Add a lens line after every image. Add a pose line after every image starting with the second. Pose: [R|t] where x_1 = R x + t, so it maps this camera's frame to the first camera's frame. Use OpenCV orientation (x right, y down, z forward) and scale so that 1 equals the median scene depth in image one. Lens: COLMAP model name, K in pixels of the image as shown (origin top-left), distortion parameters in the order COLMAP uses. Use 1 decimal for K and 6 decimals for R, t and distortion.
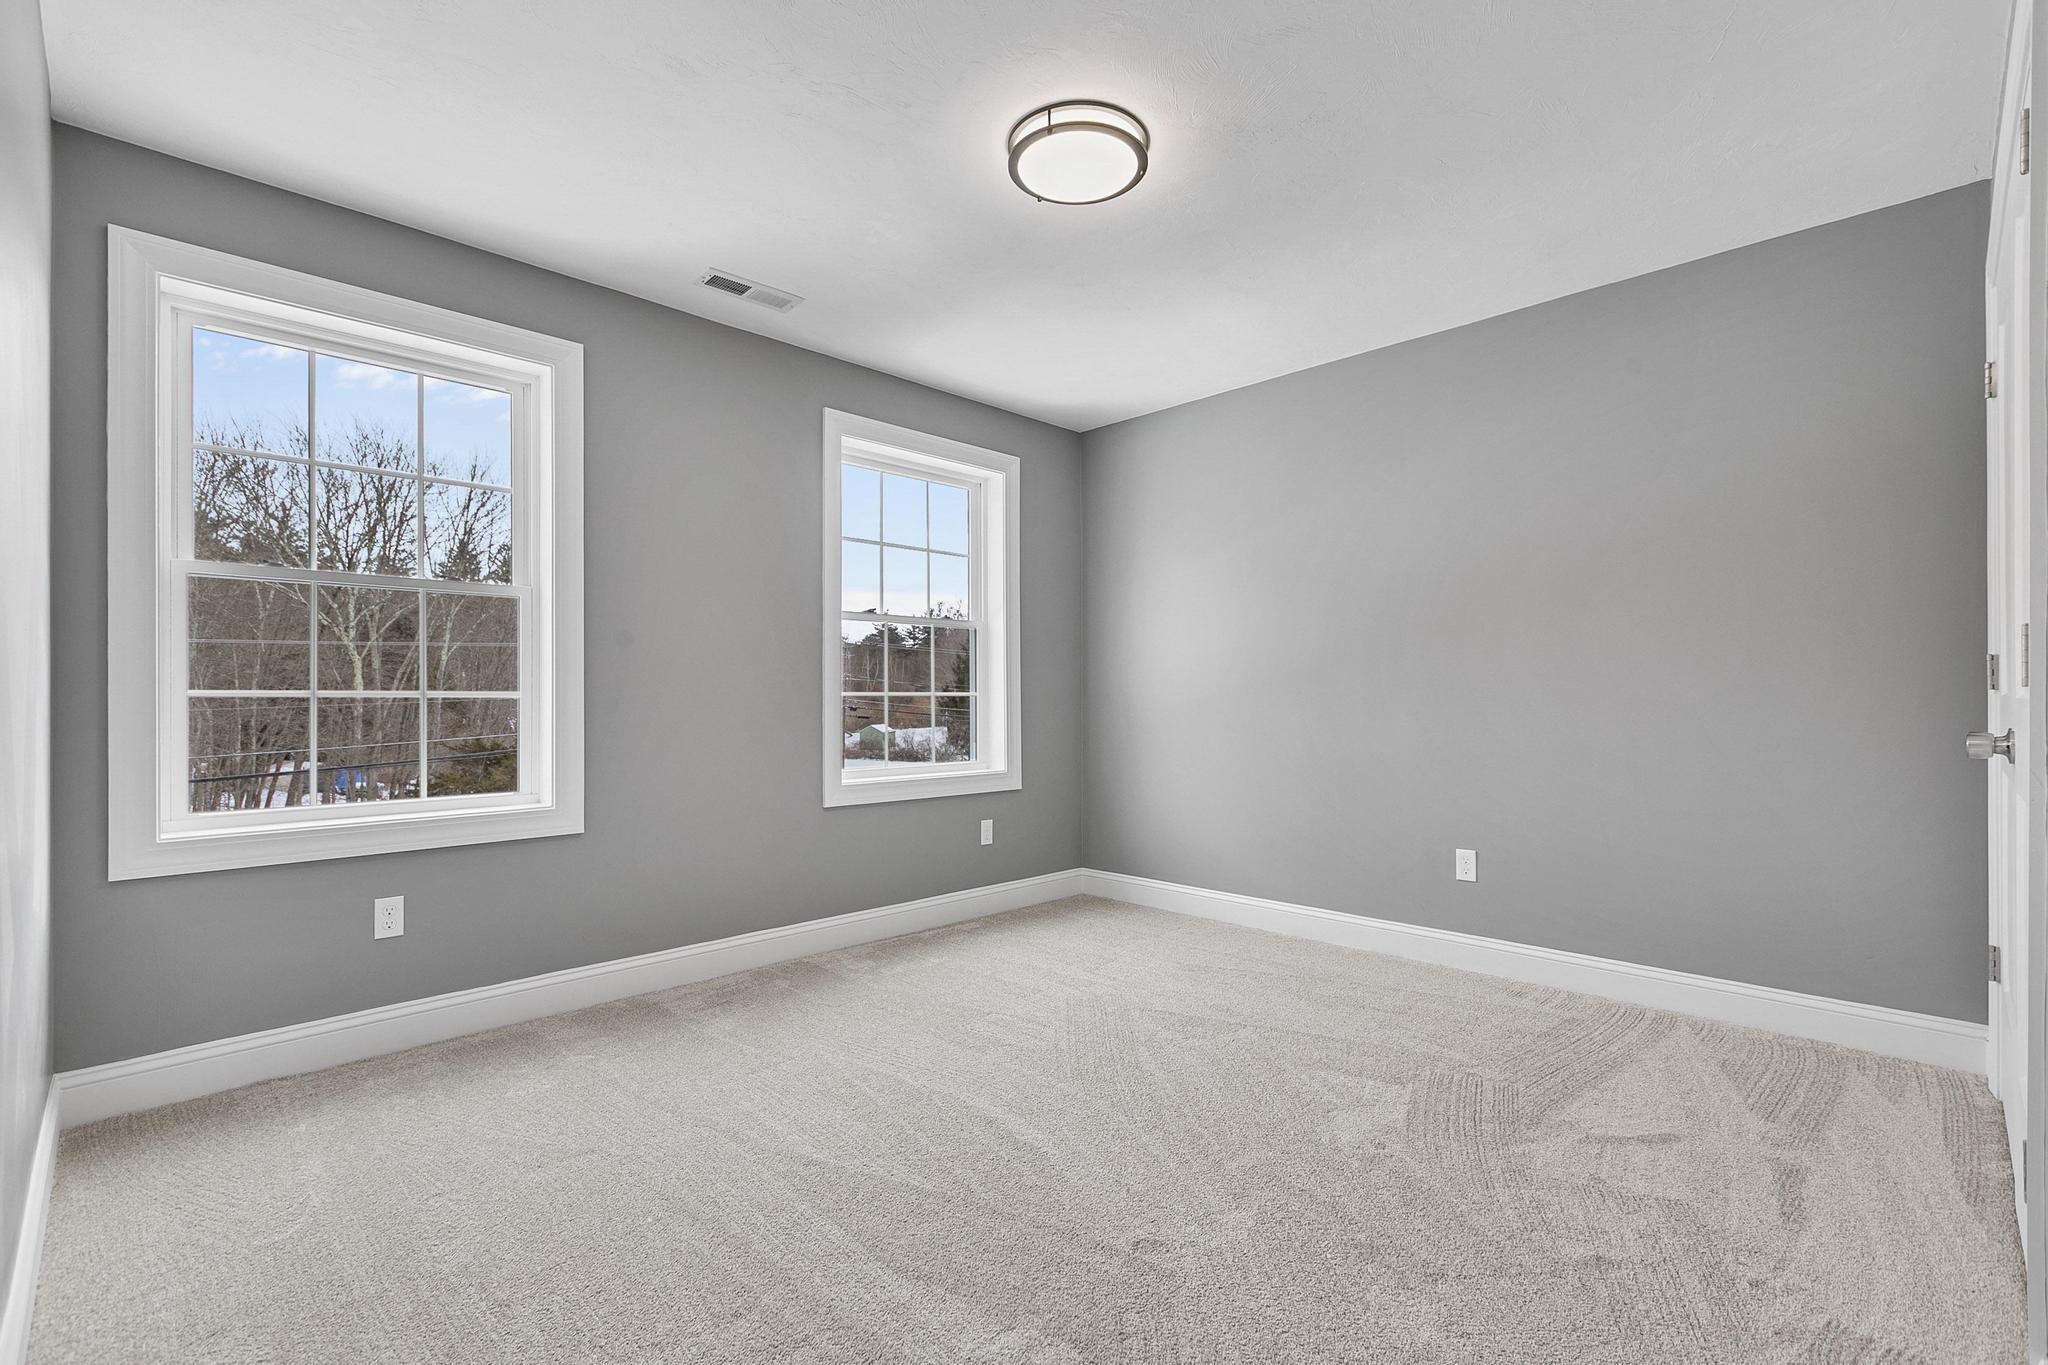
lens RADIAL K [[905.9, 0, 1024.0], [0, 905.9, 682.5], [0, 0, 1]] dist [0.001271, 0.000314]
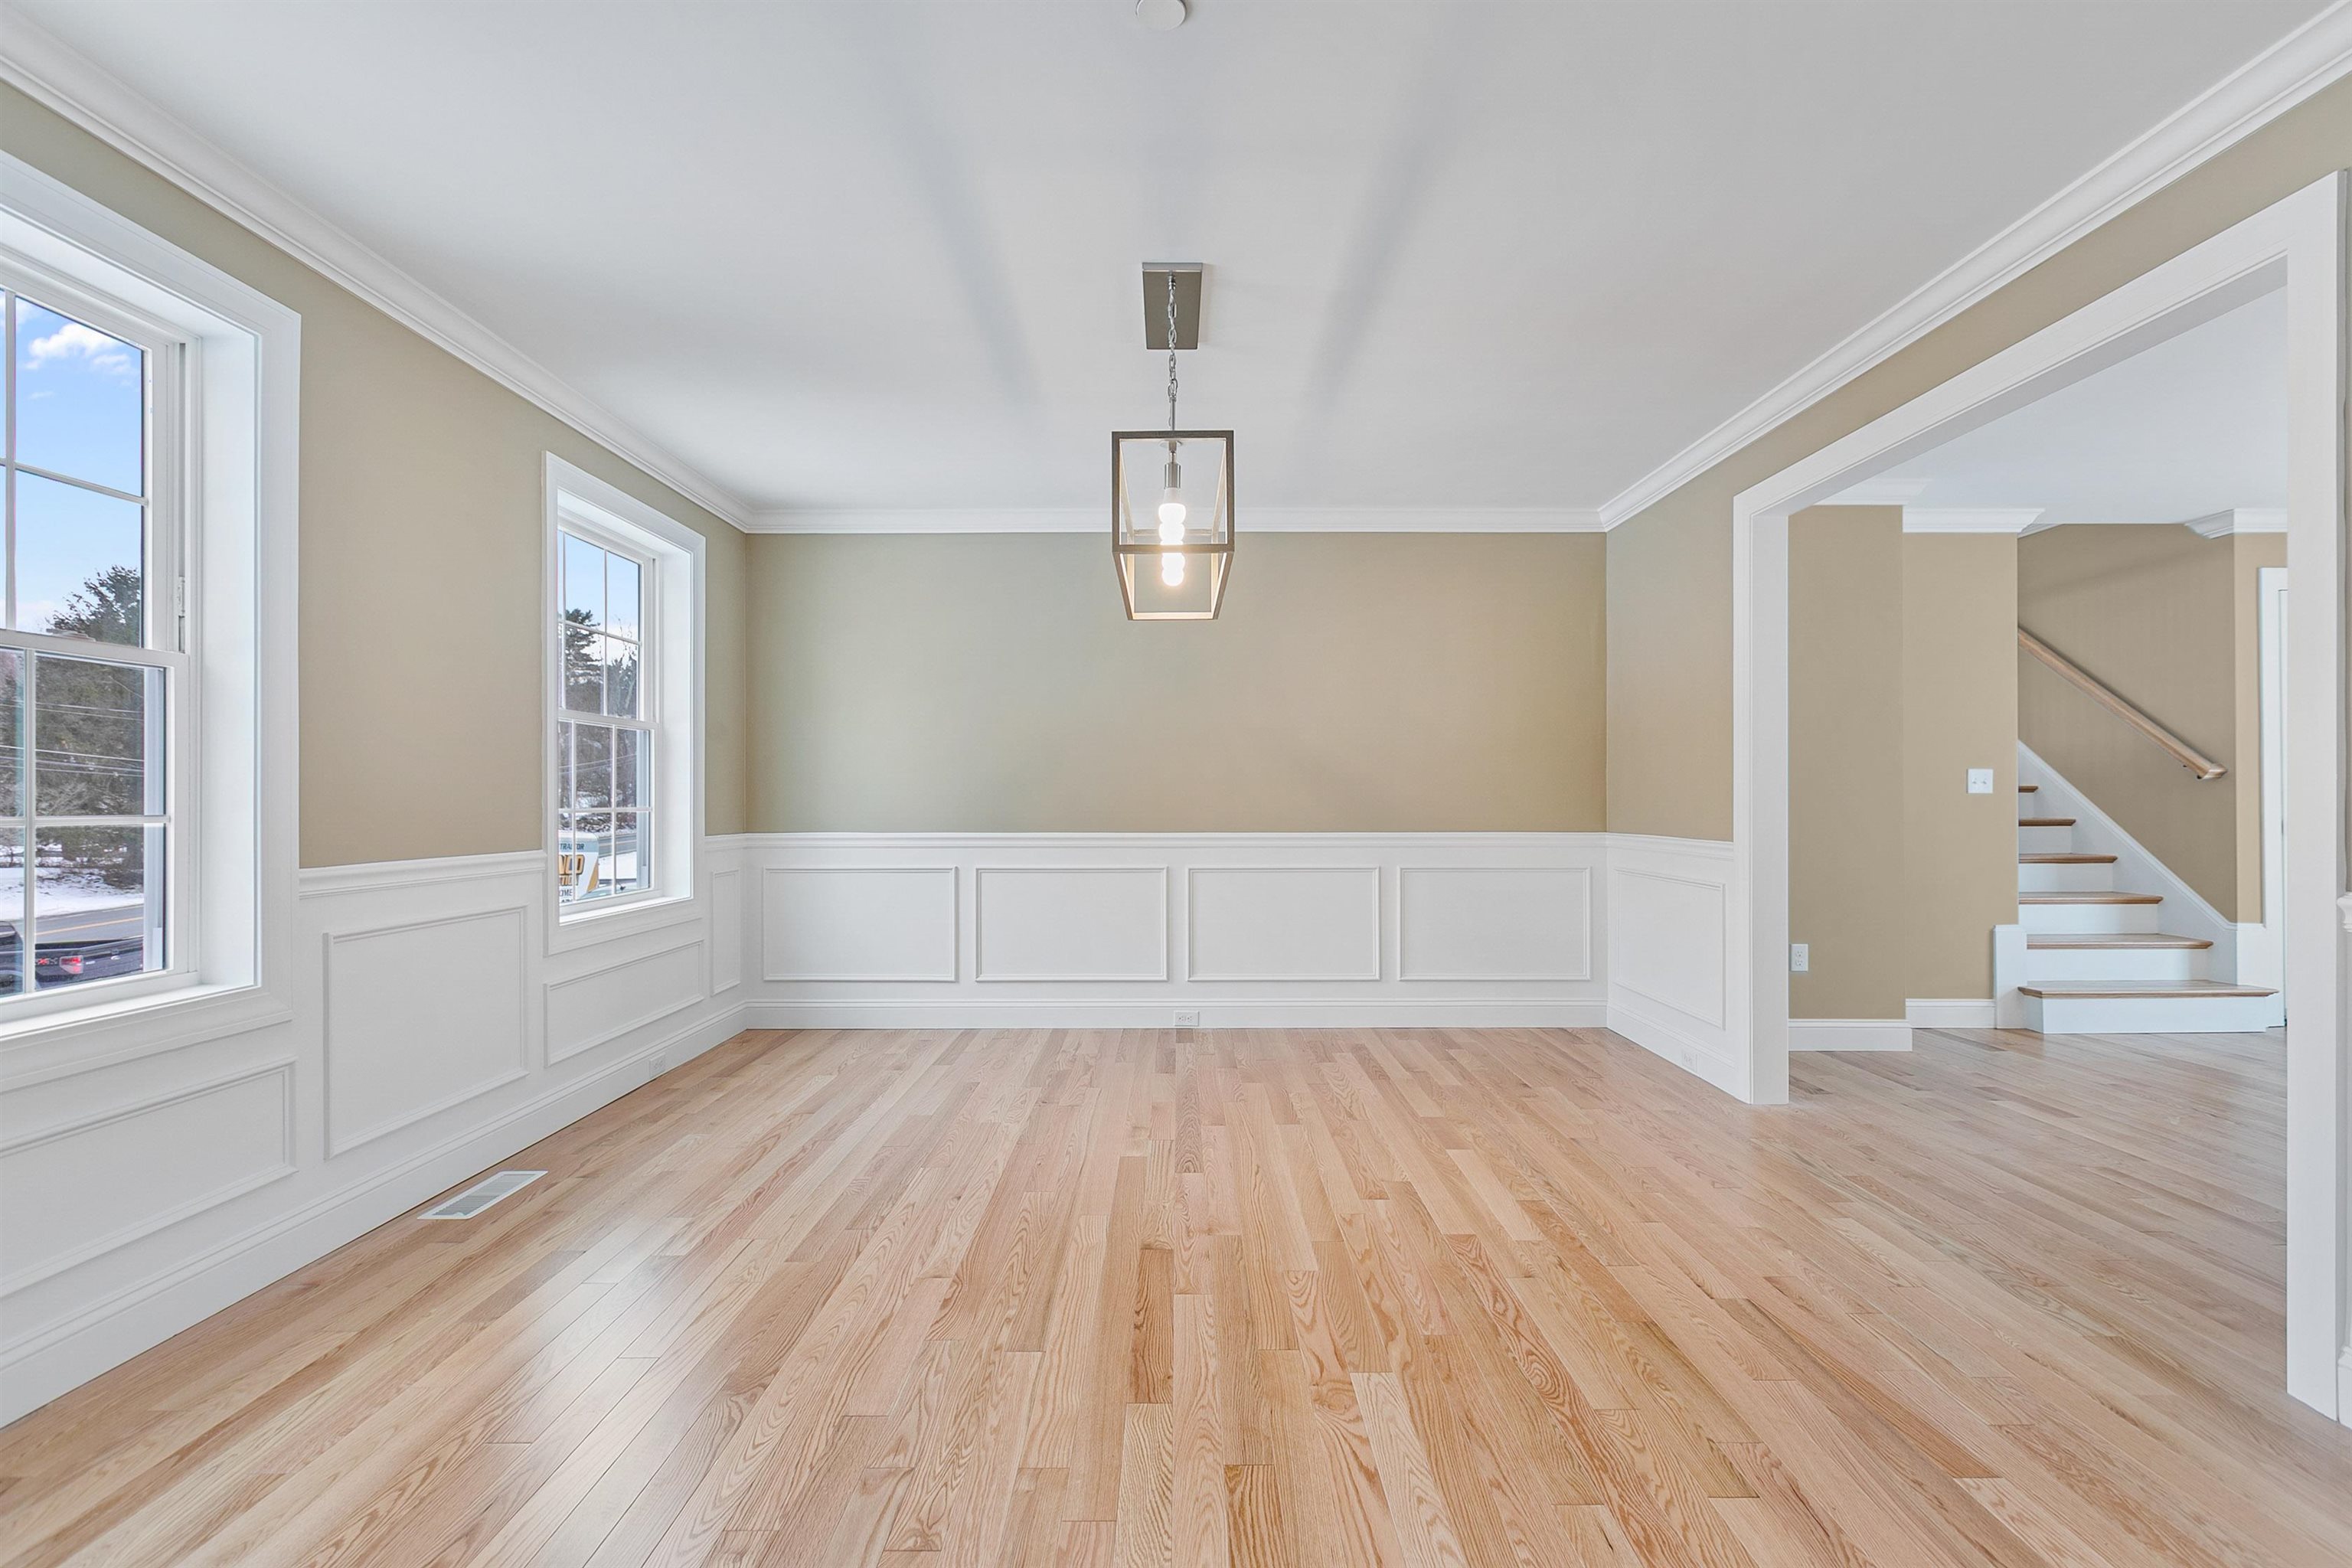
lens RADIAL K [[1040.4, 0, 1176.0], [0, 1040.4, 784.0], [0, 0, 1]] dist [0.001271, 0.000314]
pose [[0.706390, 0.004067, 0.707811, -0.473789], [-0.001701, 0.999990, -0.004048, -0.008489], [-0.707821, 0.001655, 0.706390, -0.032055]]
